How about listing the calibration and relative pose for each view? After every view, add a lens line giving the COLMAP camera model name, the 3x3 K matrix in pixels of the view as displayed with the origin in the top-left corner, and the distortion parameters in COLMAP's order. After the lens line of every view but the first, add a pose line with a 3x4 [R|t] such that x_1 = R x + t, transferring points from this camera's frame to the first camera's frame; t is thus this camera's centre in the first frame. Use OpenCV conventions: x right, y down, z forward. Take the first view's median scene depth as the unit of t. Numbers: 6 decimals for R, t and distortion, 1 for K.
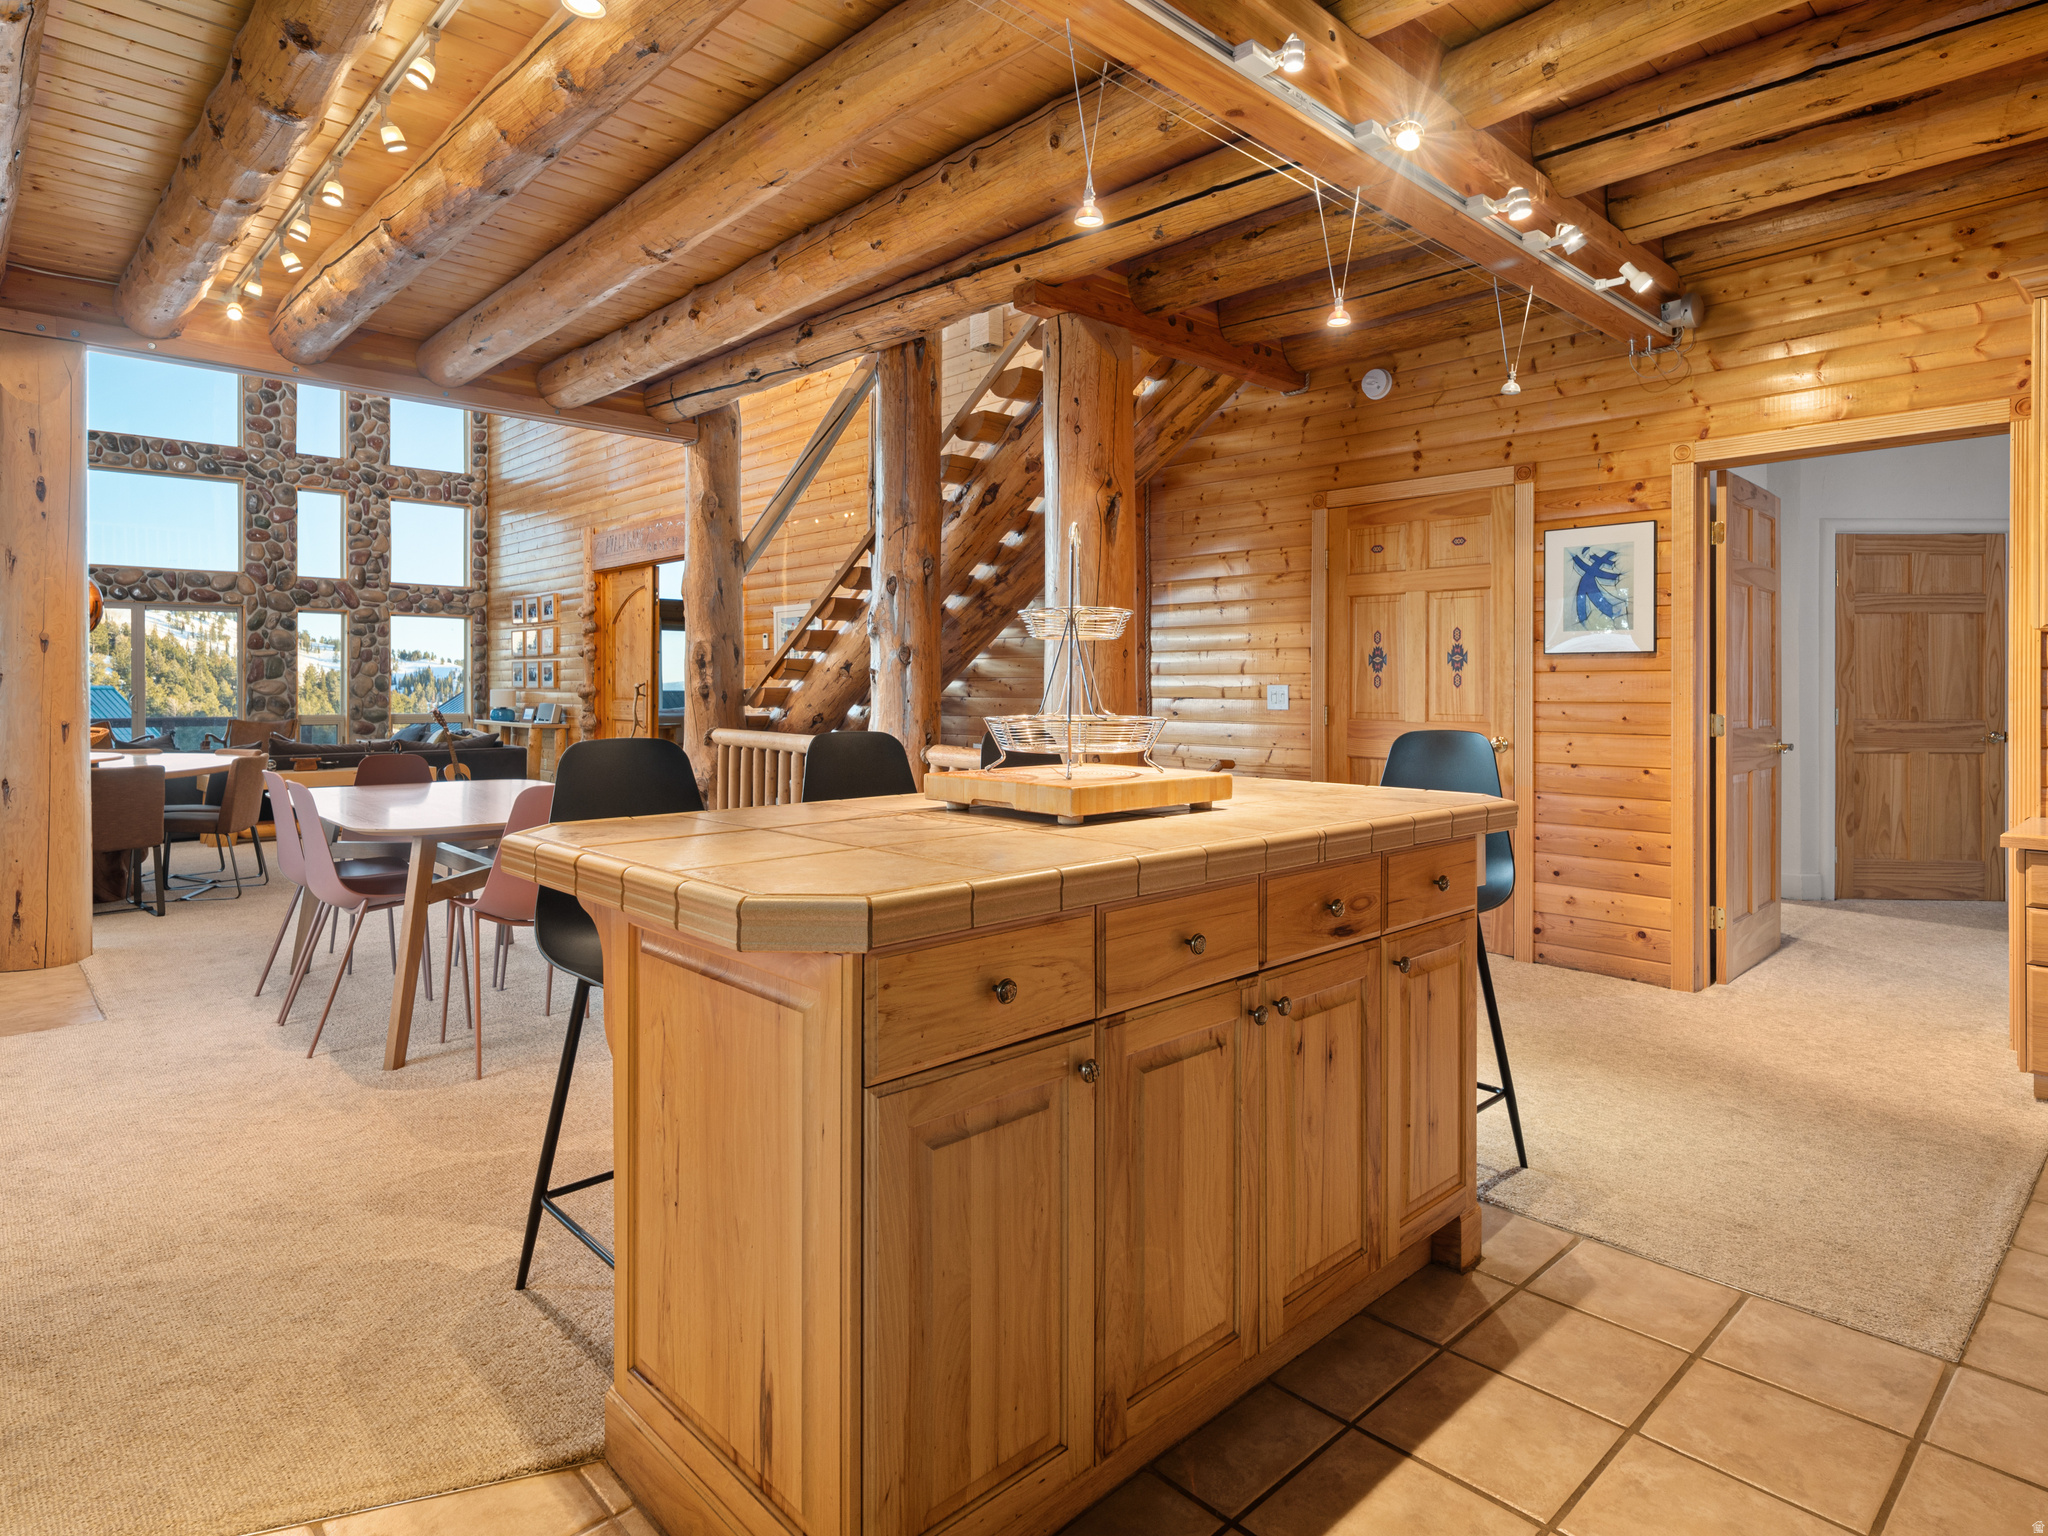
lens RADIAL K [[1134.1, 0, 1031.4], [0, 1134.1, 694.7], [0, 0, 1]] dist [0.002741, -0.000459]
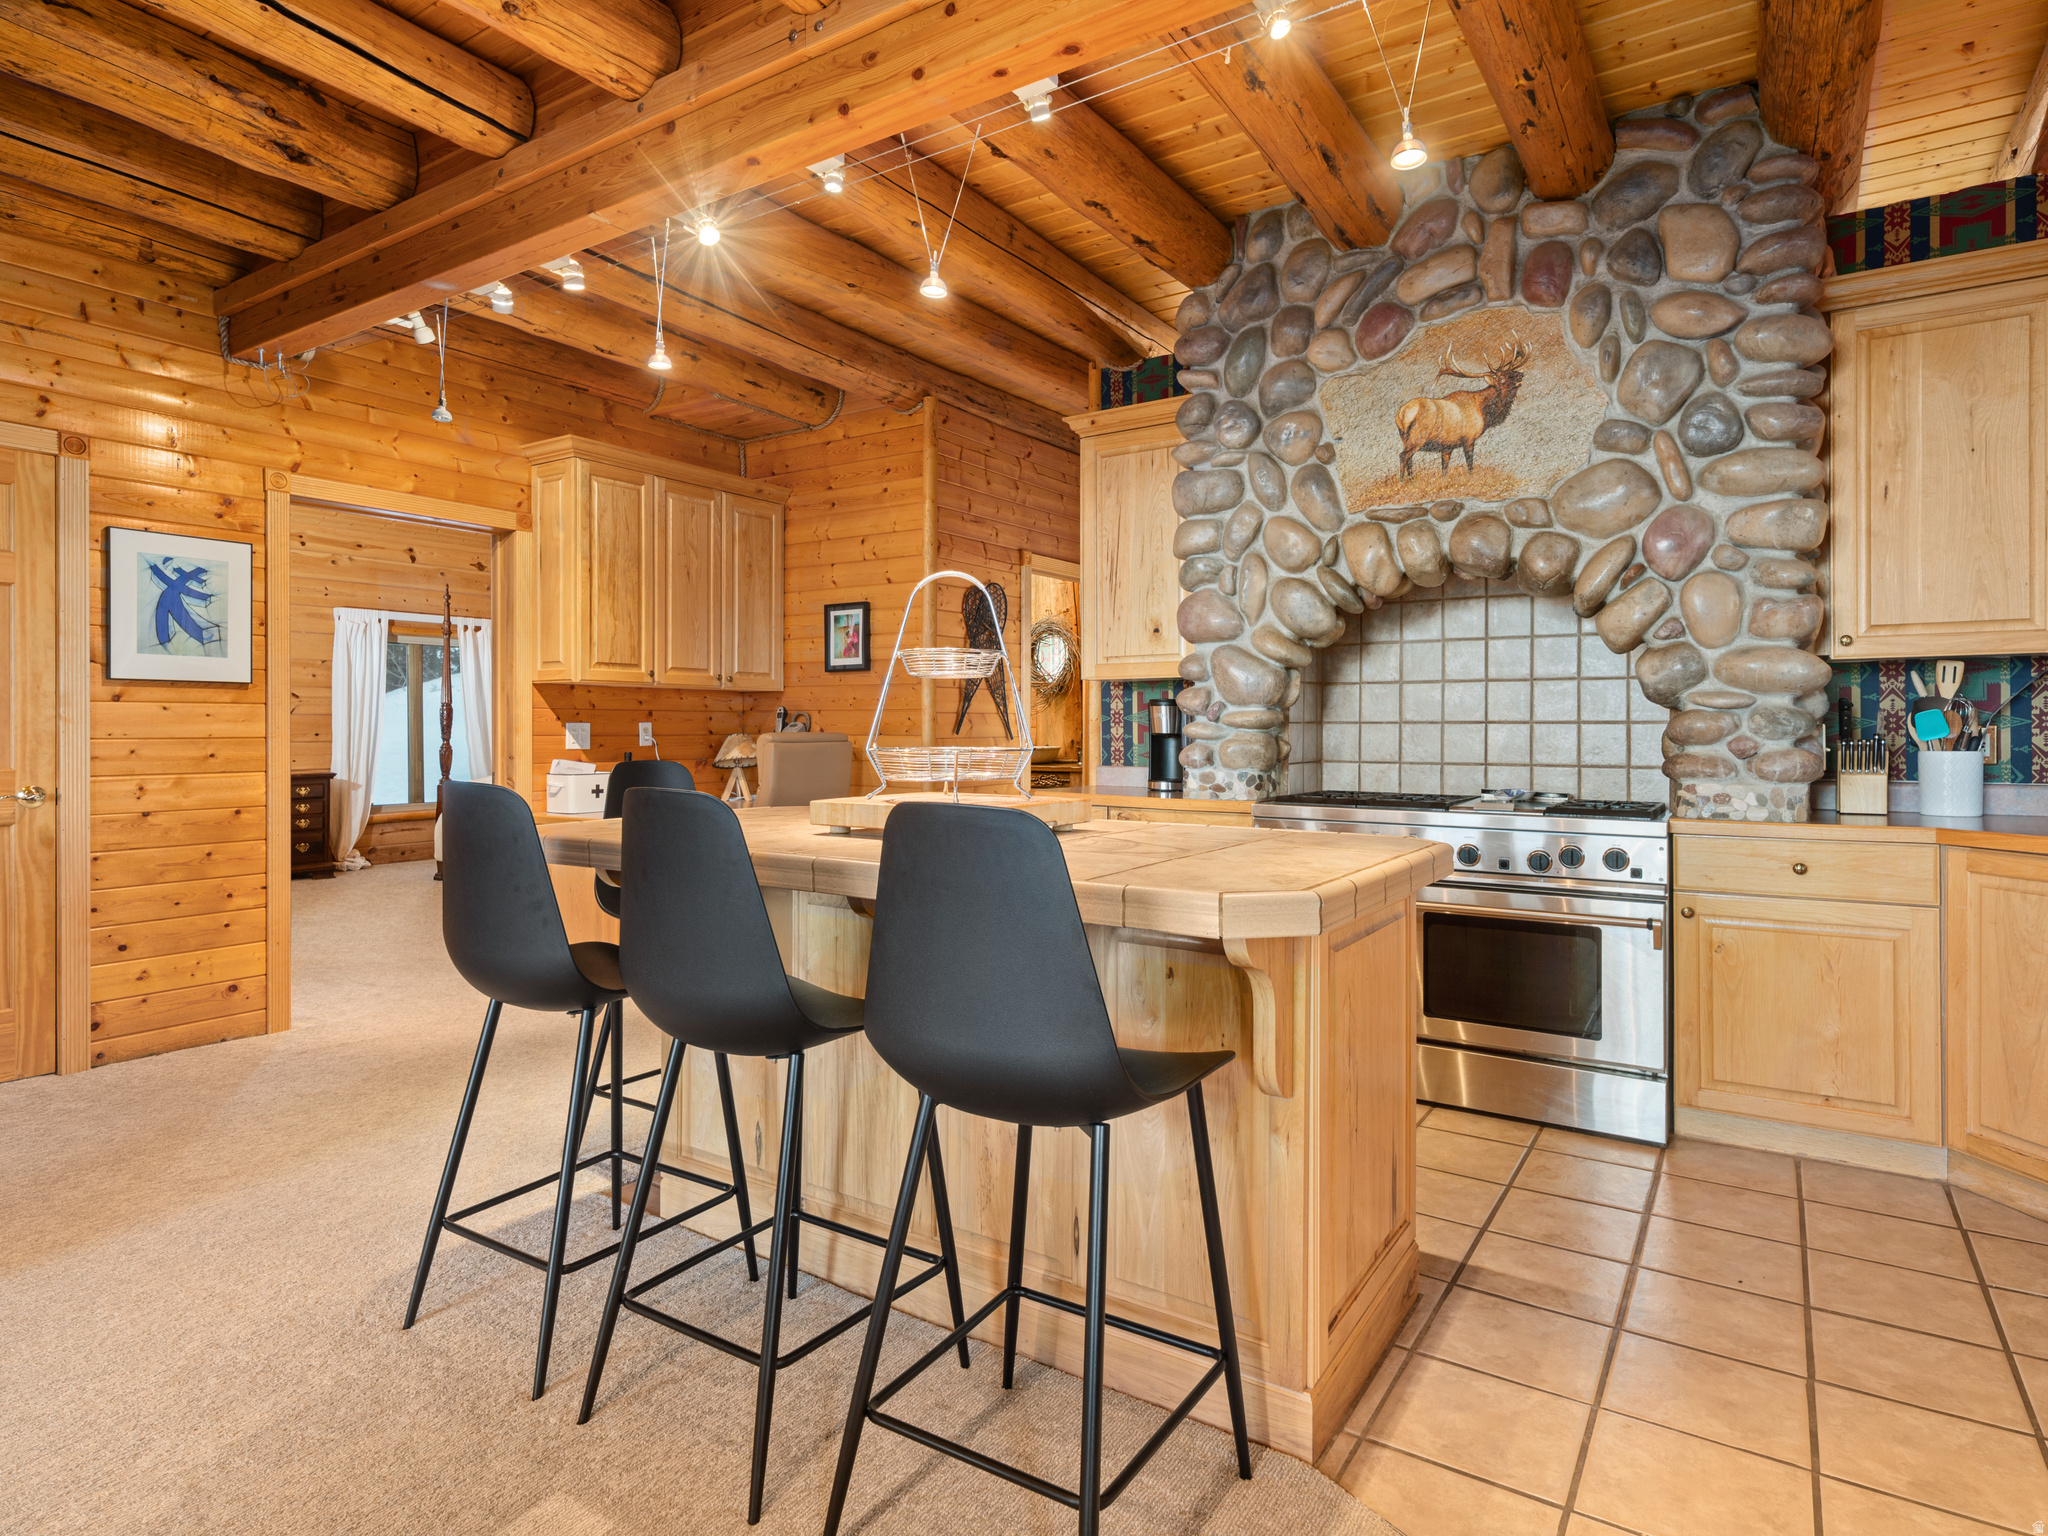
lens RADIAL K [[1127.8, 0, 1022.6], [0, 1127.8, 726.2], [0, 0, 1]] dist [0.003273, 0.000726]
pose [[-0.224024, -0.003912, 0.974576, -0.489791], [0.001924, 0.999988, 0.004456, -0.004881], [-0.974582, 0.002873, -0.224014, 0.563698]]
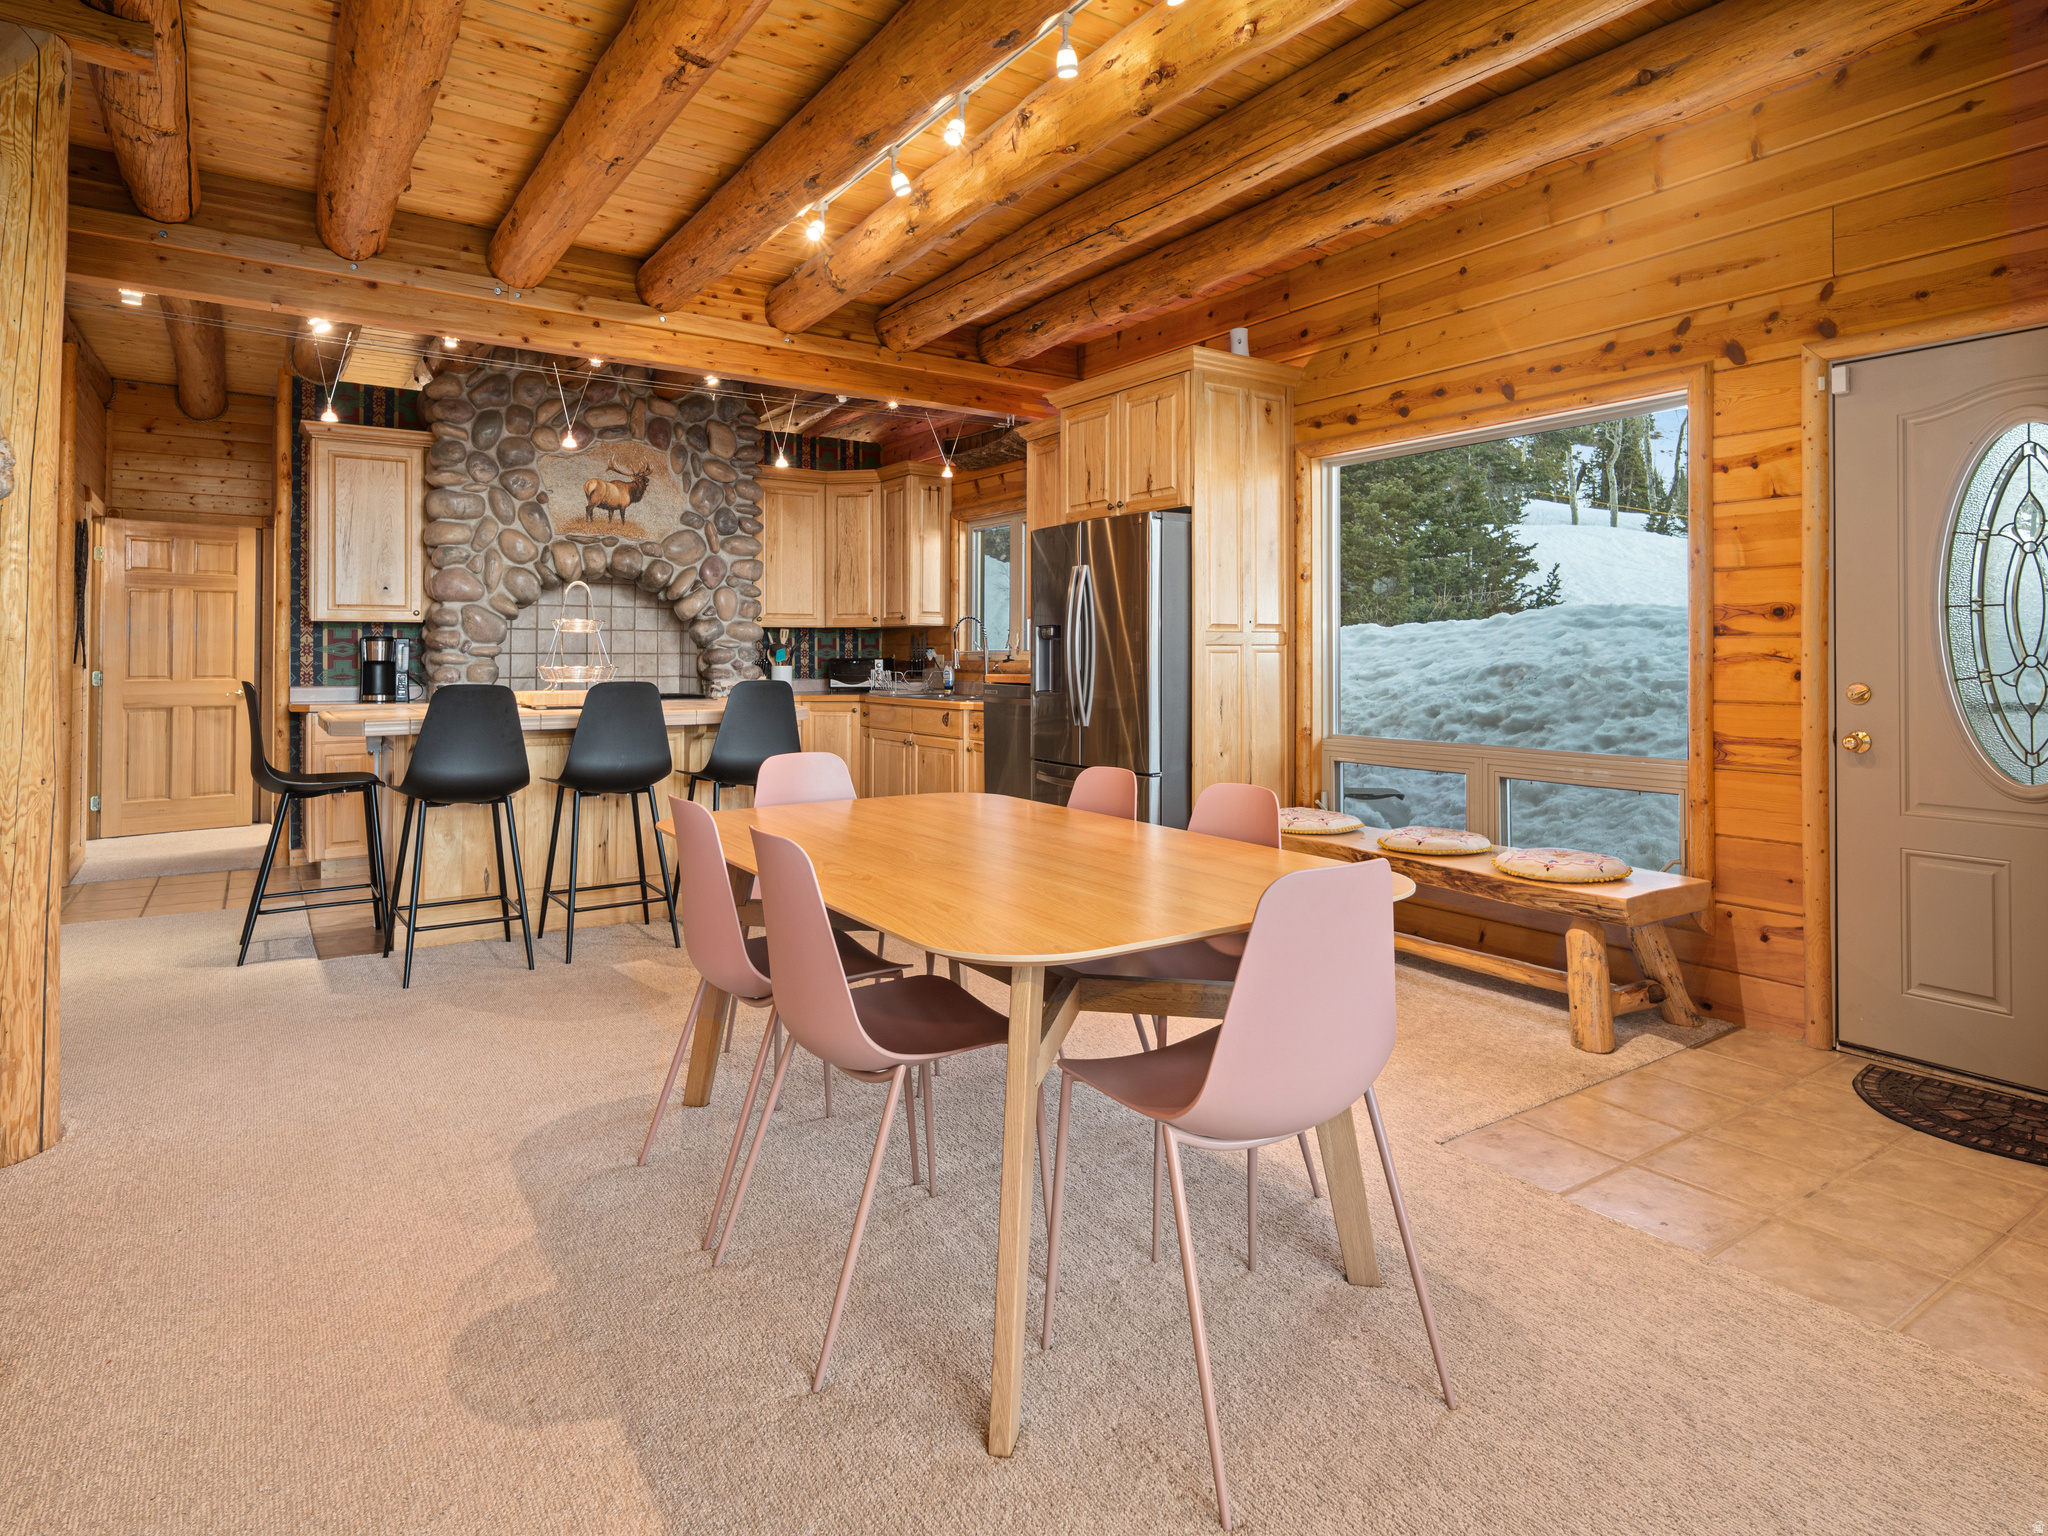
lens RADIAL K [[1179.2, 0, 1015.4], [0, 1179.2, 653.8], [0, 0, 1]] dist [0.001044, 0.000774]
pose [[-0.985410, -0.000854, 0.170195, -0.576896], [-0.001911, 0.999980, -0.006047, 0.004772], [-0.170186, -0.006284, -0.985392, 1.525733]]
